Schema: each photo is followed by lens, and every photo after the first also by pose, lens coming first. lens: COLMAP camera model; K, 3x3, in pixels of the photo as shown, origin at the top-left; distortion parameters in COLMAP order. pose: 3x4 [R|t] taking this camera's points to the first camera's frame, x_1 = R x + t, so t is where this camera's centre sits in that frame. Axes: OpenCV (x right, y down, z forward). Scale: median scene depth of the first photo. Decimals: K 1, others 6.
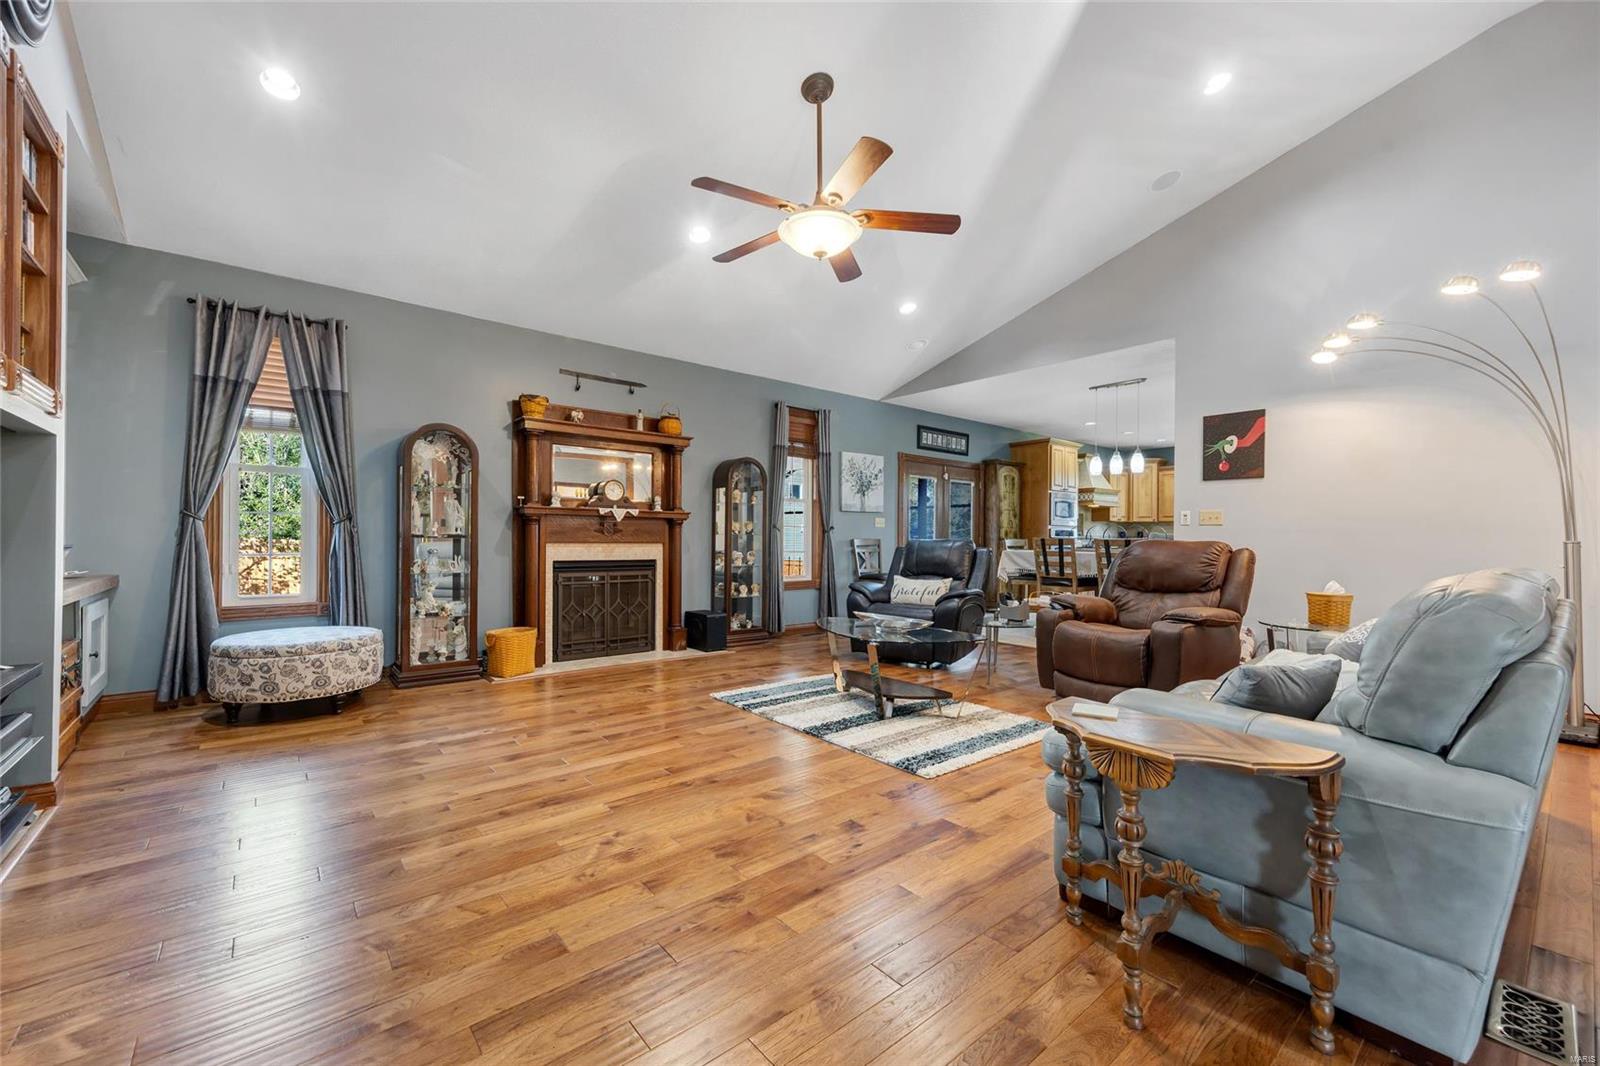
lens RADIAL K [[642.8, 0, 800.0], [0, 642.8, 539.7], [0, 0, 1]] dist [0.010351, 0.000037]
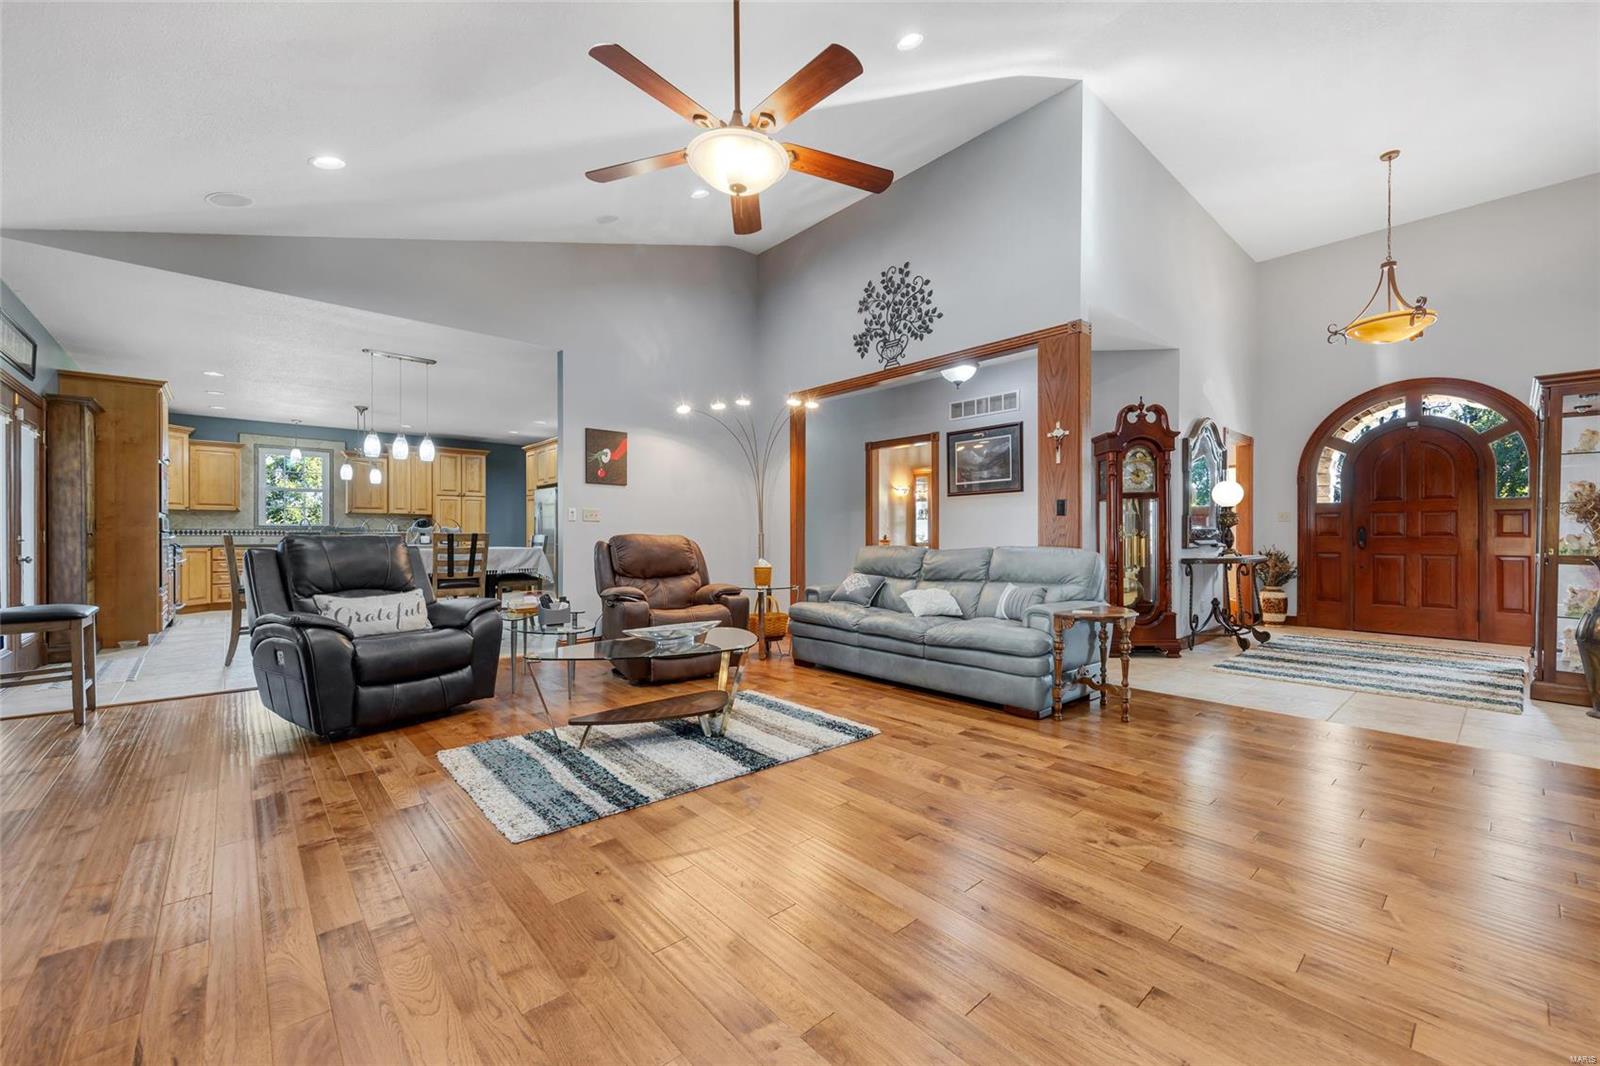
lens RADIAL K [[642.8, 0, 801.3], [0, 642.8, 536.5], [0, 0, 1]] dist [0.010351, 0.000037]
pose [[-0.039179, -0.009089, 0.999191, -0.790219], [0.002438, 0.999955, 0.009191, -0.006911], [-0.999229, 0.002796, -0.039155, 0.945551]]
